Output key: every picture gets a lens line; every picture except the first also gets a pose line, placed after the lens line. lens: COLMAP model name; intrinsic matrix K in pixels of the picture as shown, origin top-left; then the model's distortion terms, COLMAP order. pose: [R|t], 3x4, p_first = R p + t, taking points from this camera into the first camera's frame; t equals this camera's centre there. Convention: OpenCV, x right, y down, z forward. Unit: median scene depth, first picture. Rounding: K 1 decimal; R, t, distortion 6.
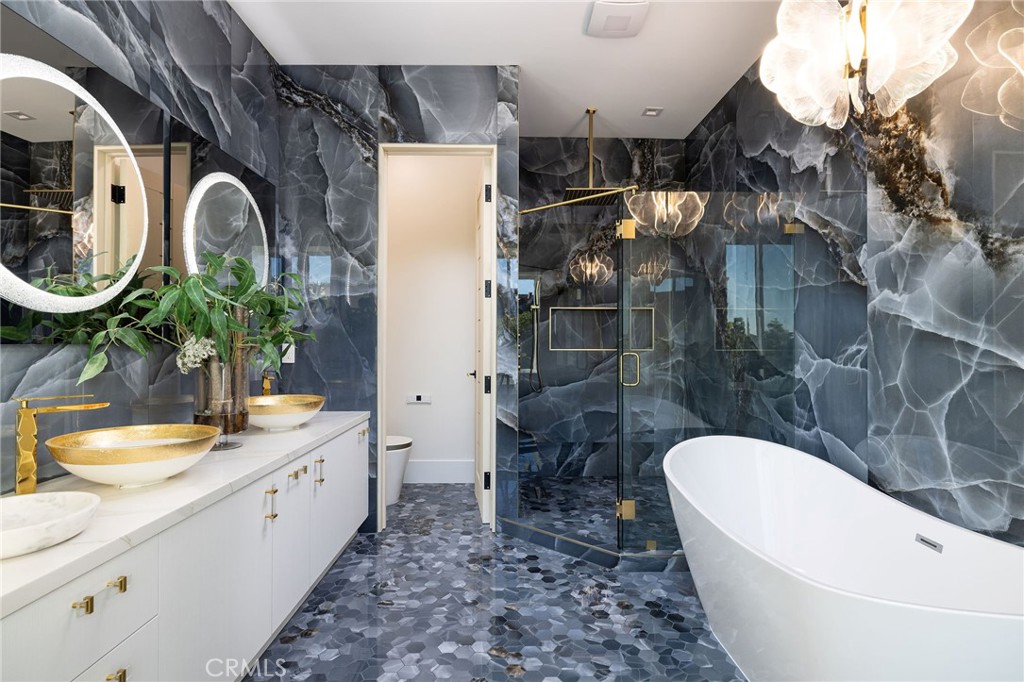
lens RADIAL K [[505.0, 0, 511.0], [0, 505.0, 339.9], [0, 0, 1]] dist [-0.003985, 0.000631]
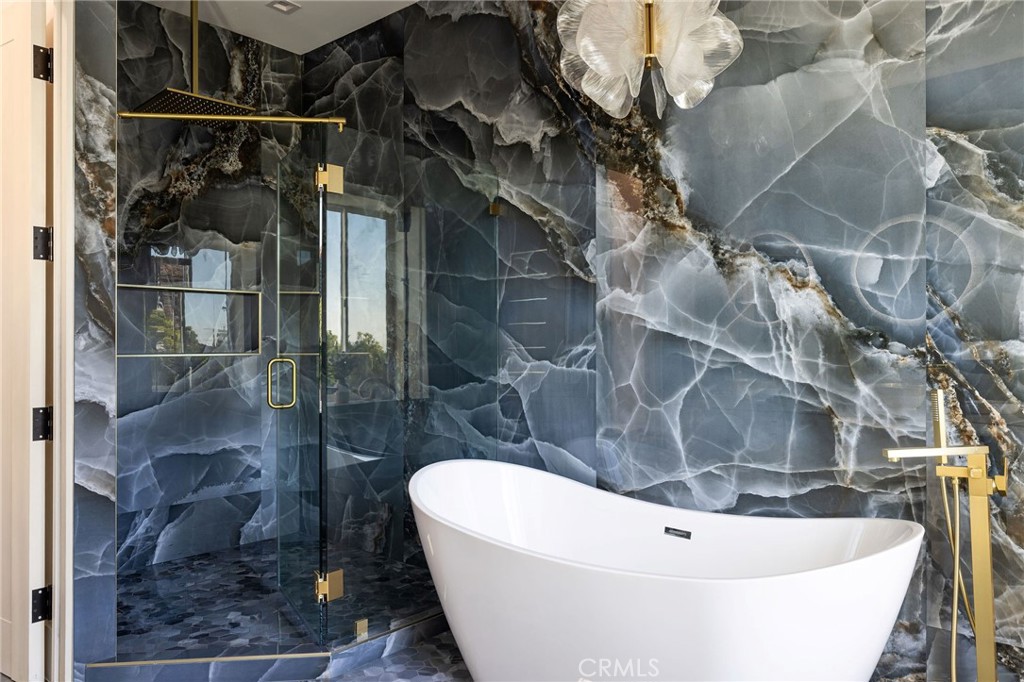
lens RADIAL K [[732.2, 0, 511.8], [0, 732.2, 340.3], [0, 0, 1]] dist [-0.005096, 0.000889]
pose [[0.676063, -0.000927, 0.736843, -0.378742], [-0.000422, 0.999999, 0.001645, -0.000856], [-0.736844, -0.001423, 0.676062, 0.159327]]
